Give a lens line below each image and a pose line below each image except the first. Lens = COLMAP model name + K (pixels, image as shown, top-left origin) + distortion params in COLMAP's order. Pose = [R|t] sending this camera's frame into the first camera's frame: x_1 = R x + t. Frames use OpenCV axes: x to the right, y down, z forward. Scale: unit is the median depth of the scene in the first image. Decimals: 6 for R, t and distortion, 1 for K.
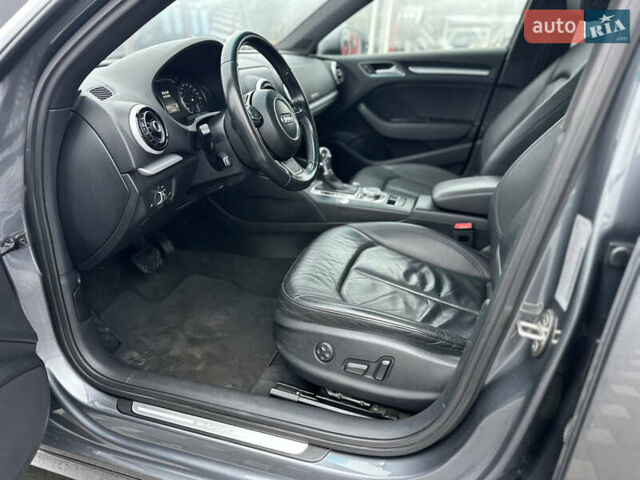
lens RADIAL K [[444.9, 0, 328.2], [0, 444.9, 237.1], [0, 0, 1]] dist [0.080282, -0.089476]
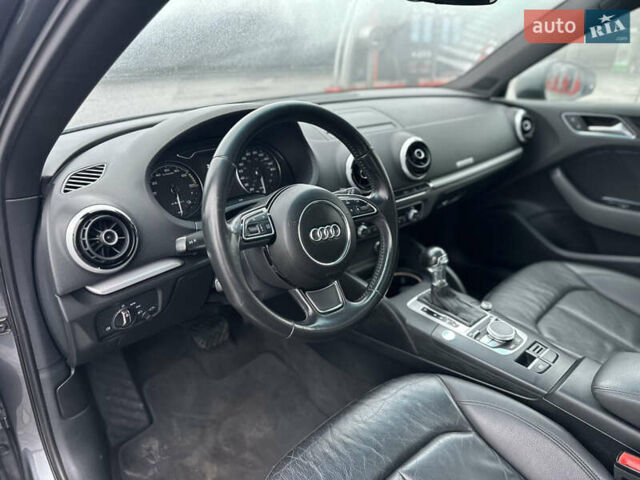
lens RADIAL K [[444.9, 0, 328.2], [0, 444.9, 237.1], [0, 0, 1]] dist [0.080282, -0.089476]
pose [[0.860512, 0.205899, -0.465966, 0.157947], [-0.208788, 0.976875, 0.046083, -0.208661], [0.464678, 0.057633, 0.883602, 0.303510]]
